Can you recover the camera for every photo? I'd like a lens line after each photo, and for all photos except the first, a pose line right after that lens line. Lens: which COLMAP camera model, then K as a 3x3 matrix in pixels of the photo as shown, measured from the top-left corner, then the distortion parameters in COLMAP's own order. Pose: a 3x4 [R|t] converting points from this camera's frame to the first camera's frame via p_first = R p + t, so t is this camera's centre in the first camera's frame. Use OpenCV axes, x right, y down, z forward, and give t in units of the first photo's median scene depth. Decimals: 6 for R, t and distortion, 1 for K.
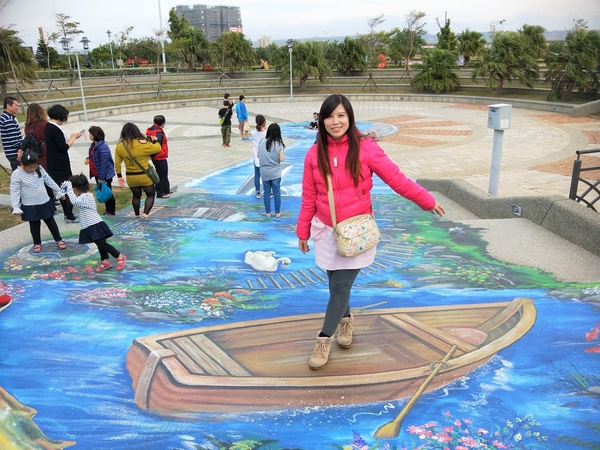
lens RADIAL K [[504.4, 0, 306.4], [0, 504.4, 224.5], [0, 0, 1]] dist [0.040969, -0.103807]
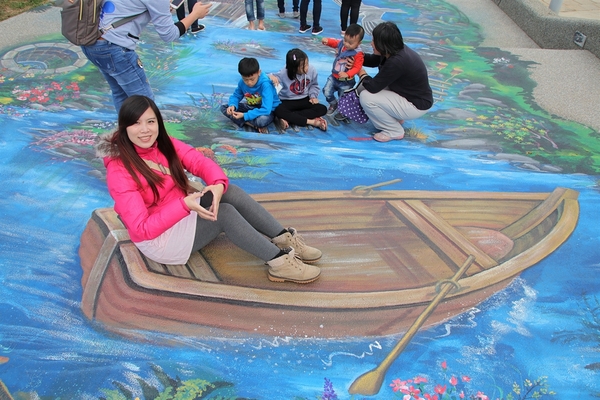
lens RADIAL K [[501.6, 0, 300.0], [0, 501.6, 200.0], [0, 0, 1]] dist [-0.128326, 0.140354]
pose [[0.994890, 0.084798, -0.054800, 0.045412], [-0.058087, 0.924680, 0.376287, -0.109388], [0.082581, -0.371181, 0.924881, 0.229263]]
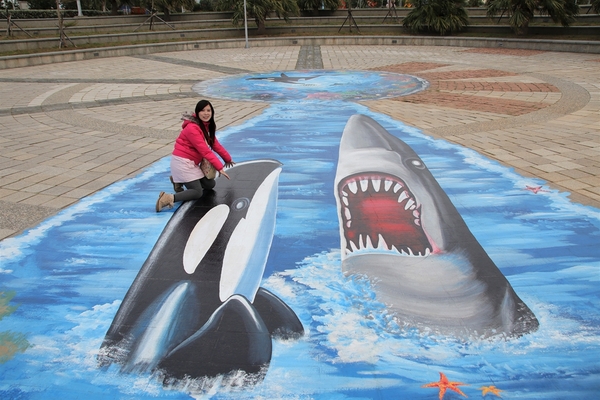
lens RADIAL K [[501.6, 0, 300.0], [0, 501.6, 200.0], [0, 0, 1]] dist [-0.128326, 0.140354]
pose [[0.995760, -0.038284, 0.083644, -0.184331], [0.034689, 0.998429, 0.044012, -0.435982], [-0.085198, -0.040924, 0.995523, 2.315068]]
